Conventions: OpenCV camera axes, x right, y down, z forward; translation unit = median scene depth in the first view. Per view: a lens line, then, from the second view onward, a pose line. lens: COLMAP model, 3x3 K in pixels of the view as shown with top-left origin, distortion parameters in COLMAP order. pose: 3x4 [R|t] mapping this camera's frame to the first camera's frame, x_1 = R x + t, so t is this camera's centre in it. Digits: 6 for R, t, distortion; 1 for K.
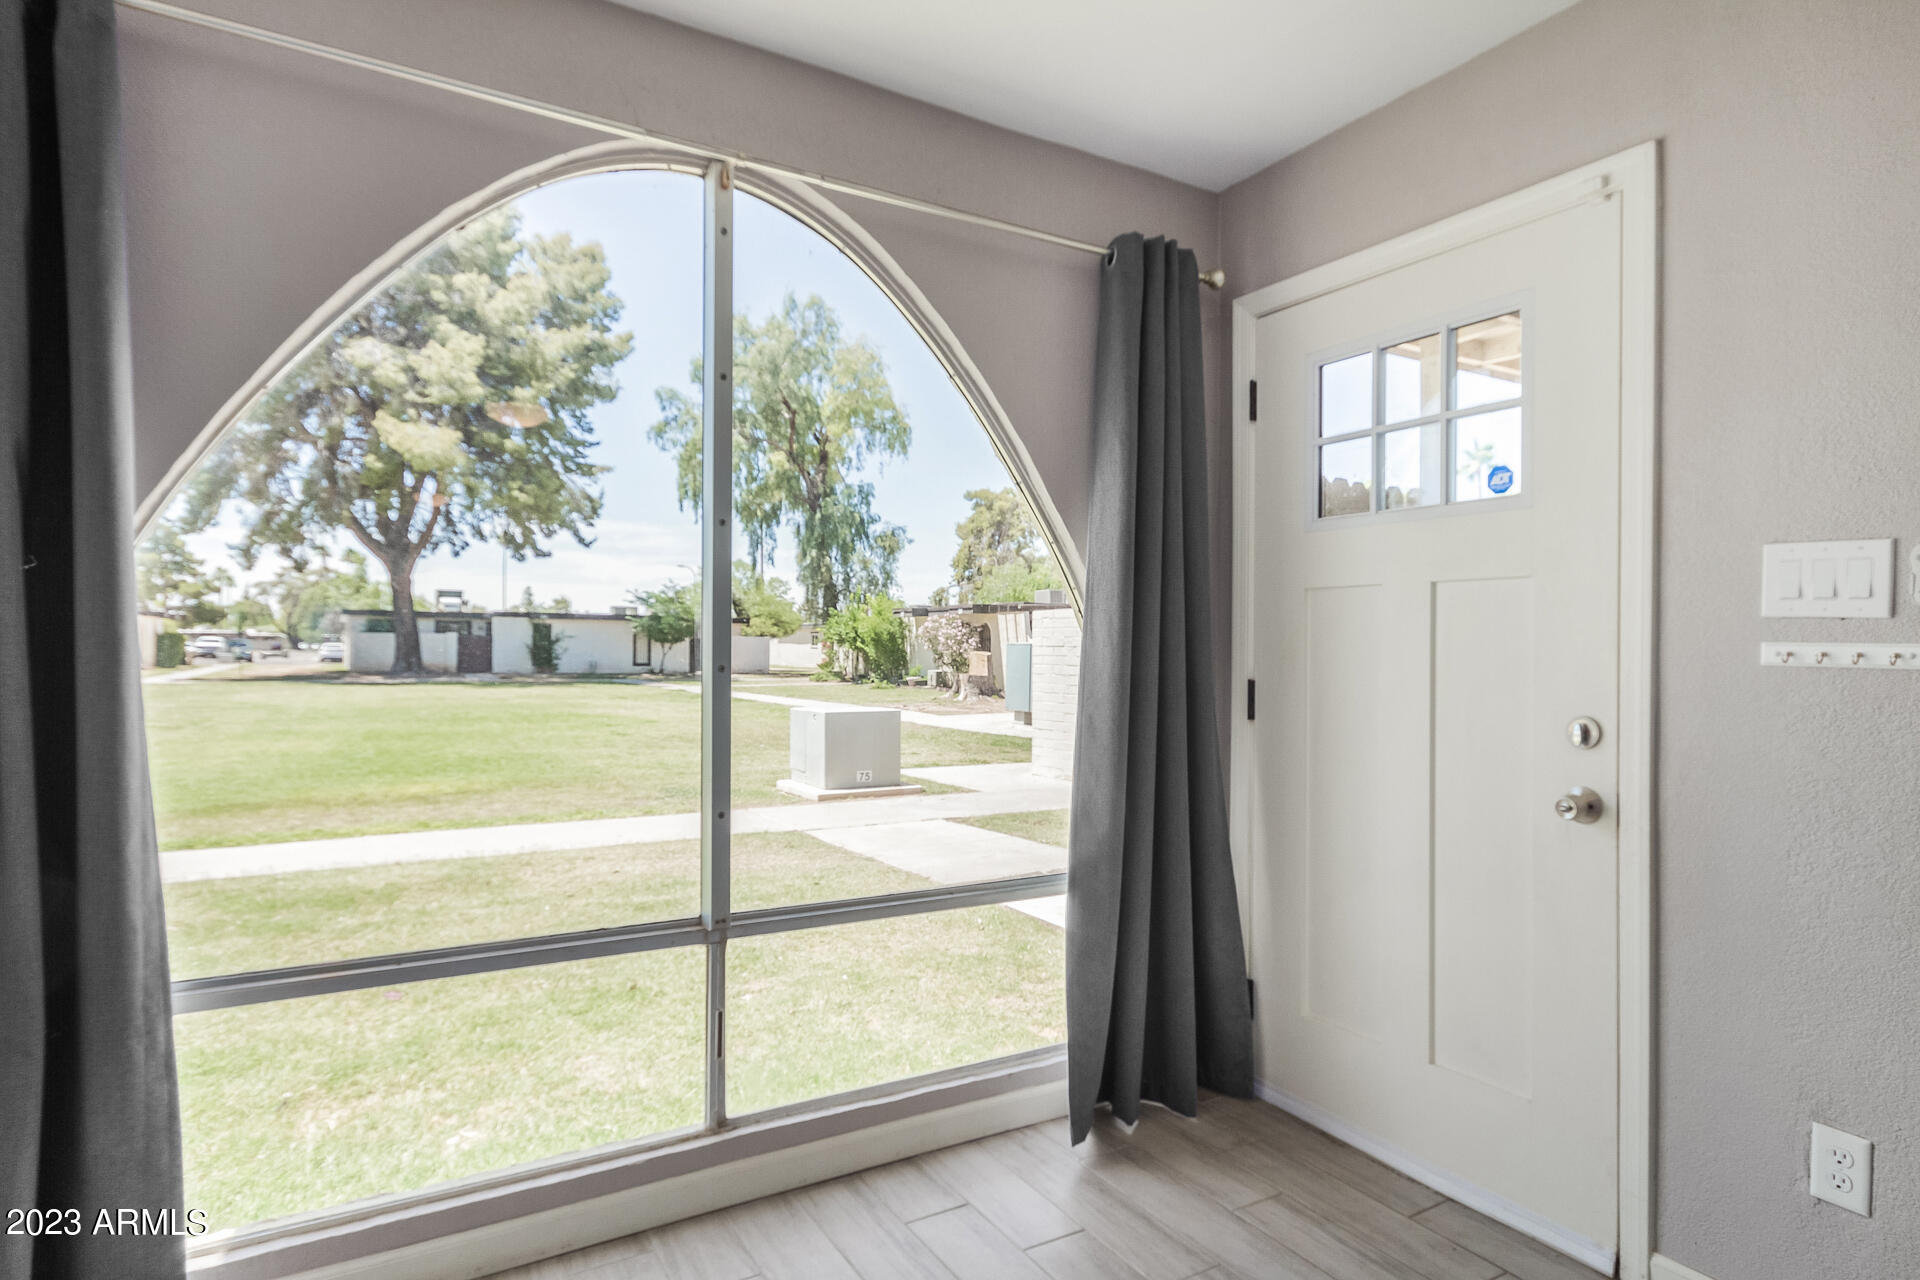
lens RADIAL K [[1037.7, 0, 960.0], [0, 1037.7, 640.0], [0, 0, 1]] dist [0.007822, -0.000119]
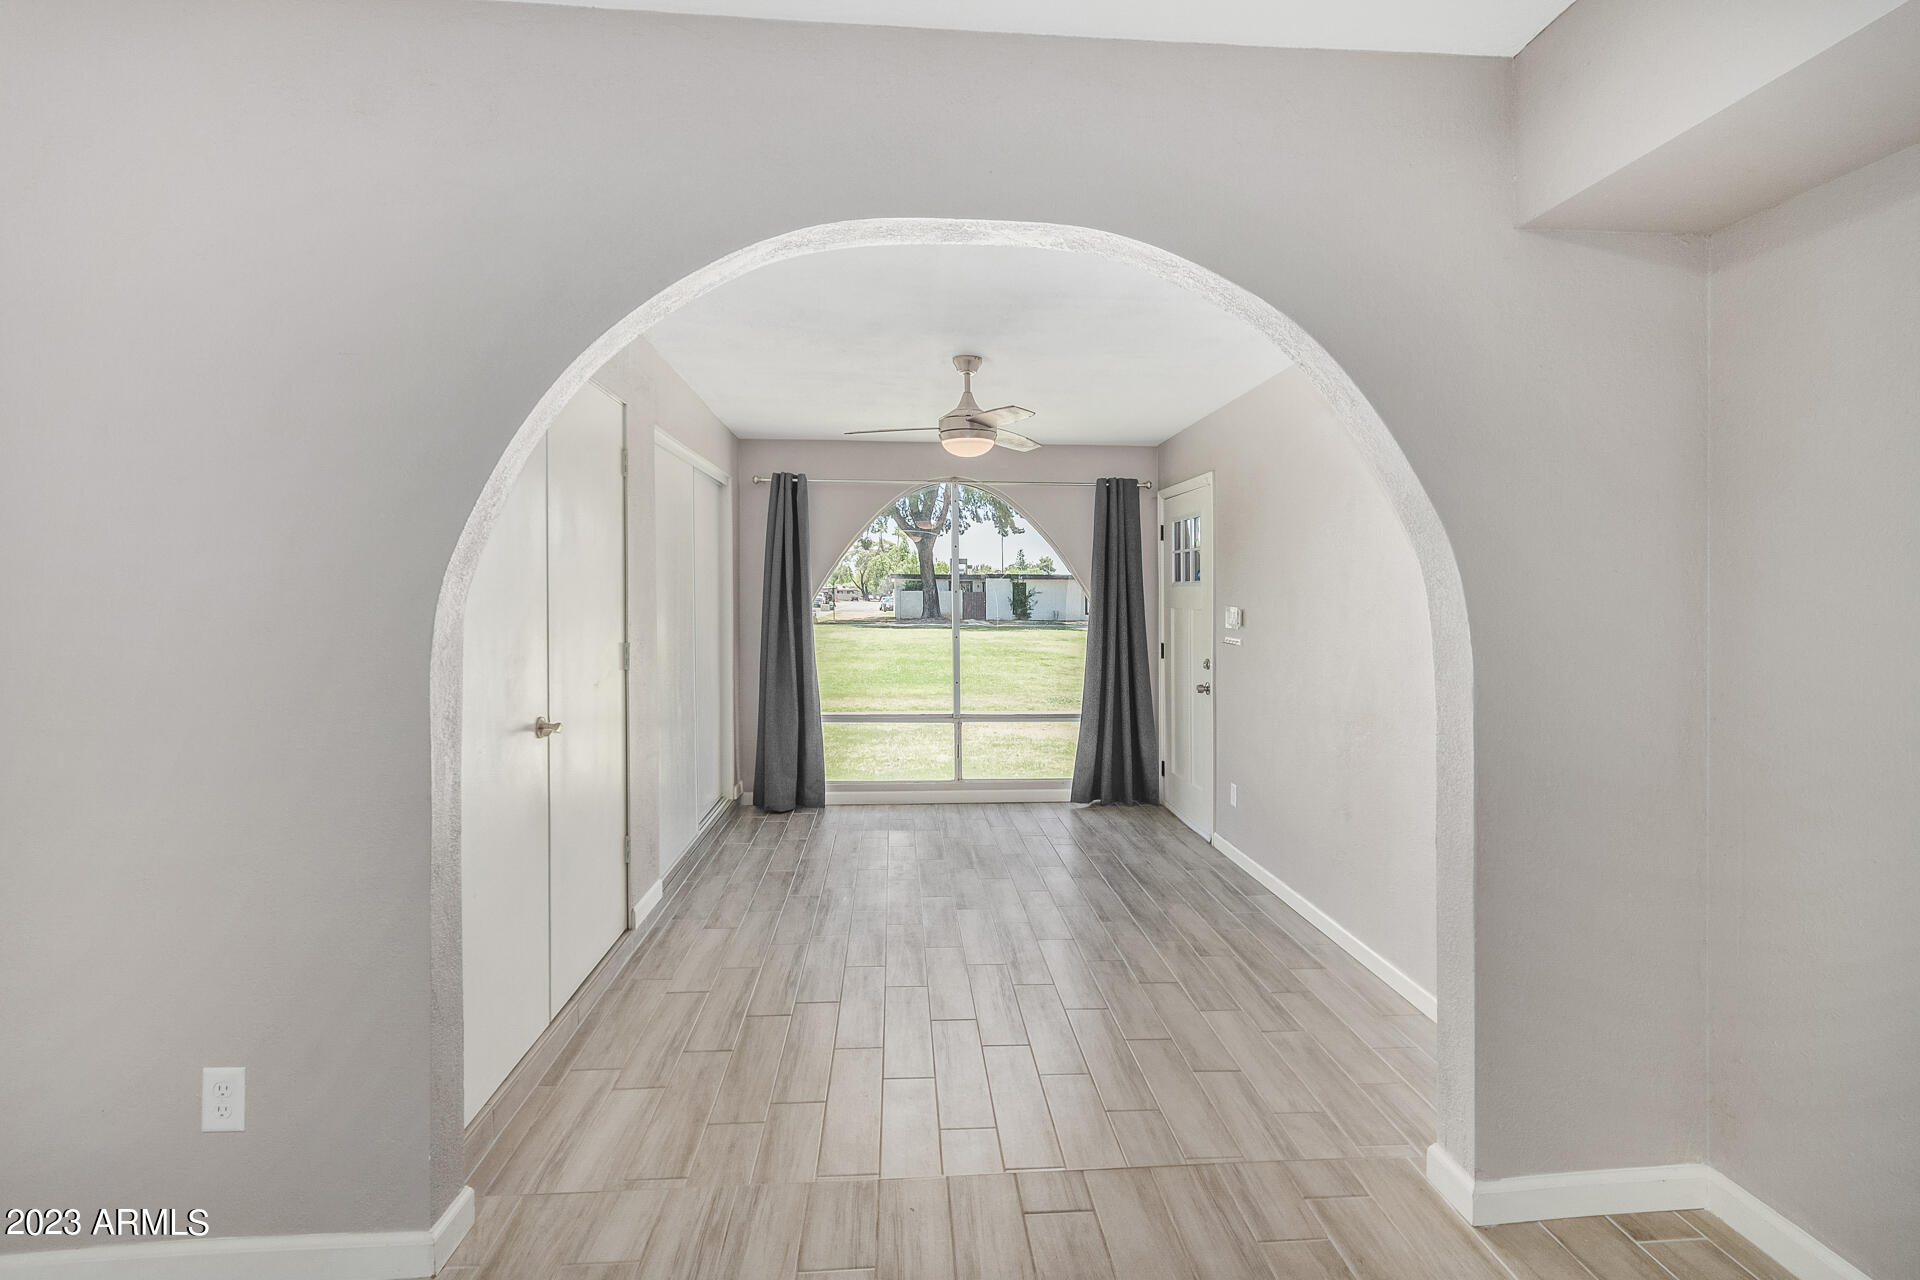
lens RADIAL K [[907.4, 0, 960.3], [0, 907.4, 655.5], [0, 0, 1]] dist [0.018838, 0.000322]
pose [[0.893418, 0.025745, -0.448487, 0.057490], [0.007223, 0.997404, 0.071644, -0.006802], [0.449168, -0.067247, 0.890913, -0.083002]]
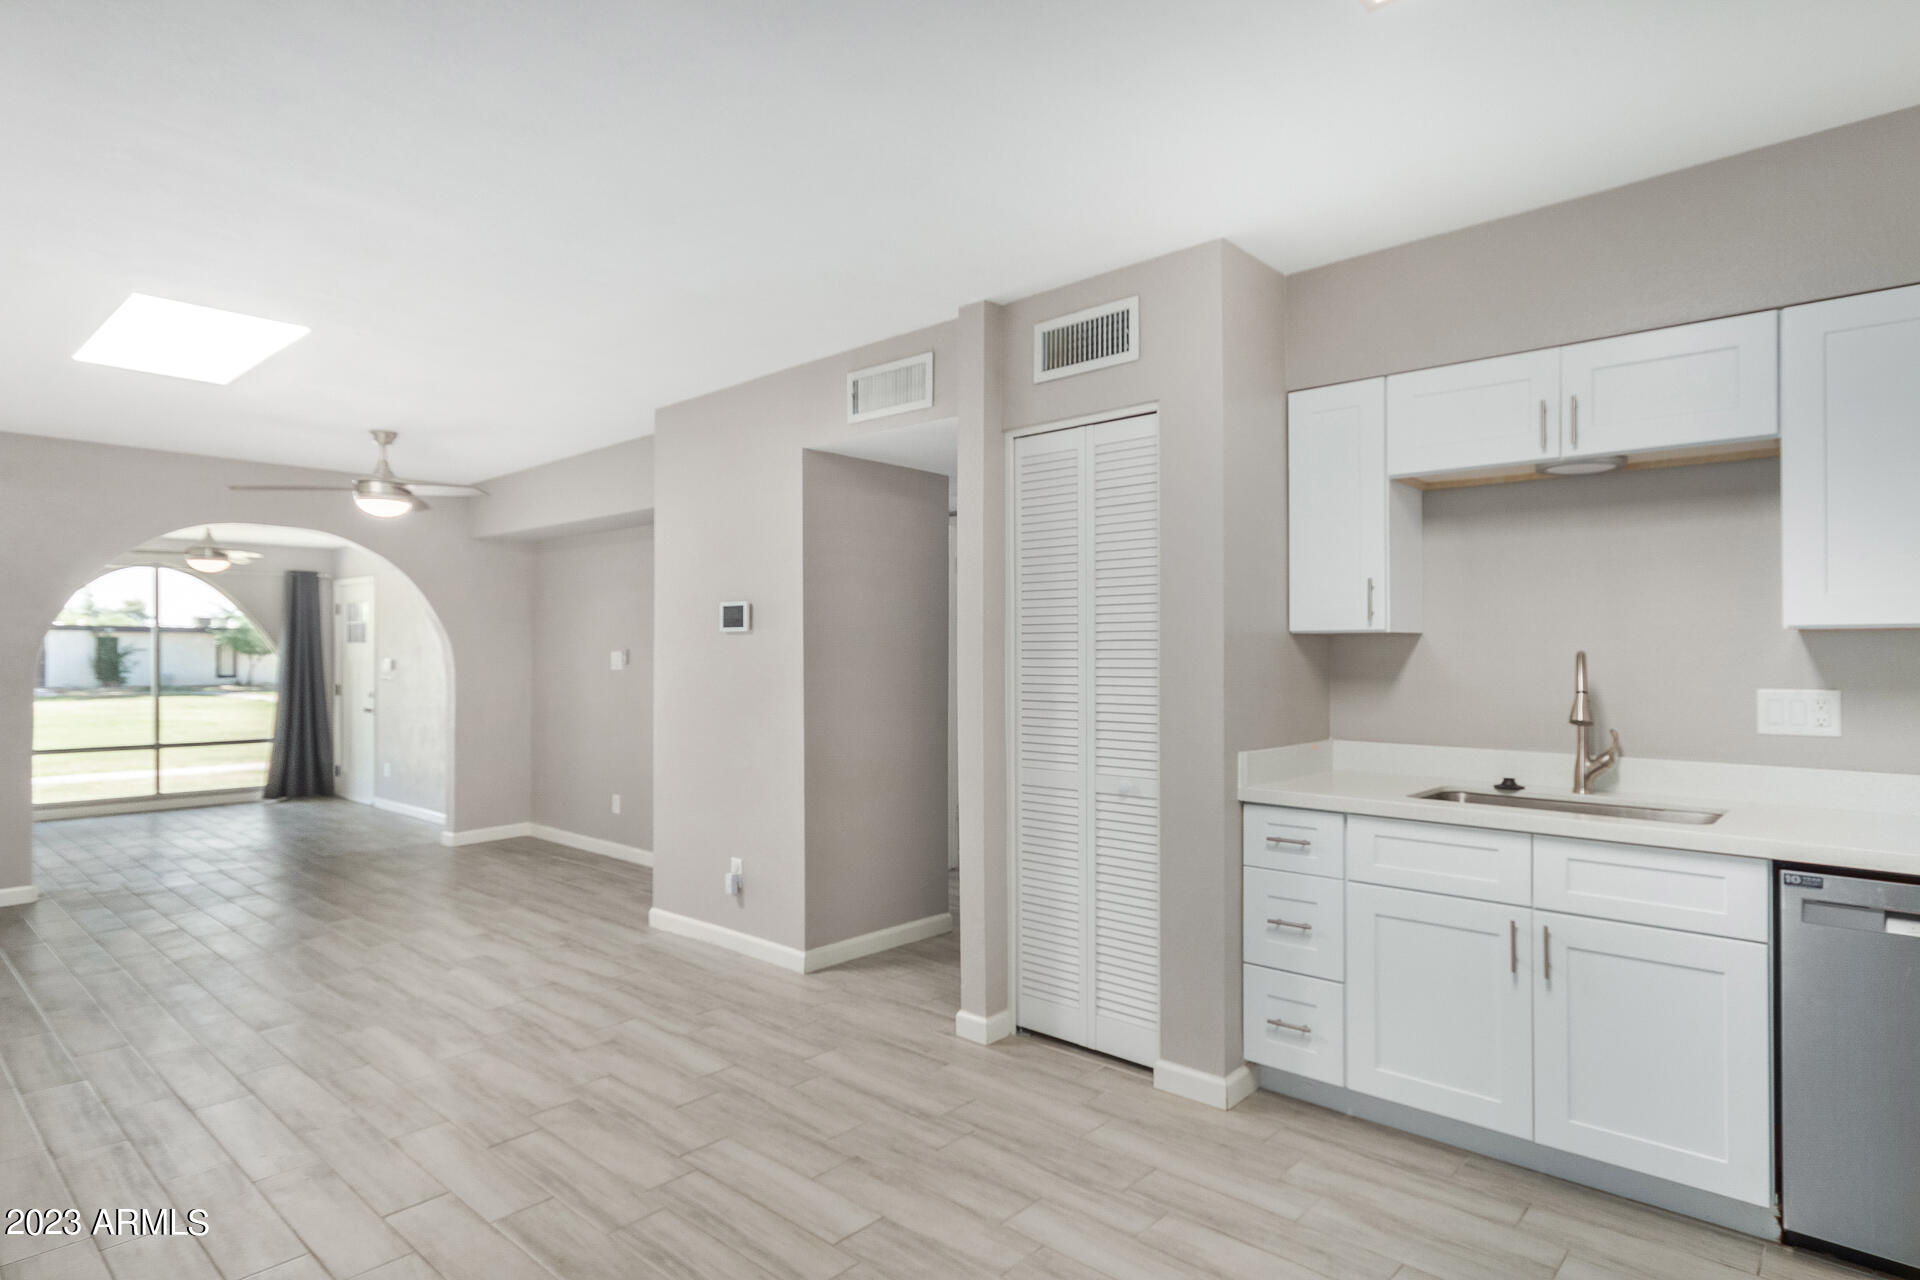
lens RADIAL K [[1037.7, 0, 960.0], [0, 1037.7, 640.0], [0, 0, 1]] dist [0.007822, -0.000119]
pose [[0.954712, 0.000894, 0.297530, 0.088473], [0.000692, 0.999986, -0.005226, -0.007098], [-0.297531, 0.005195, 0.954698, -0.217827]]
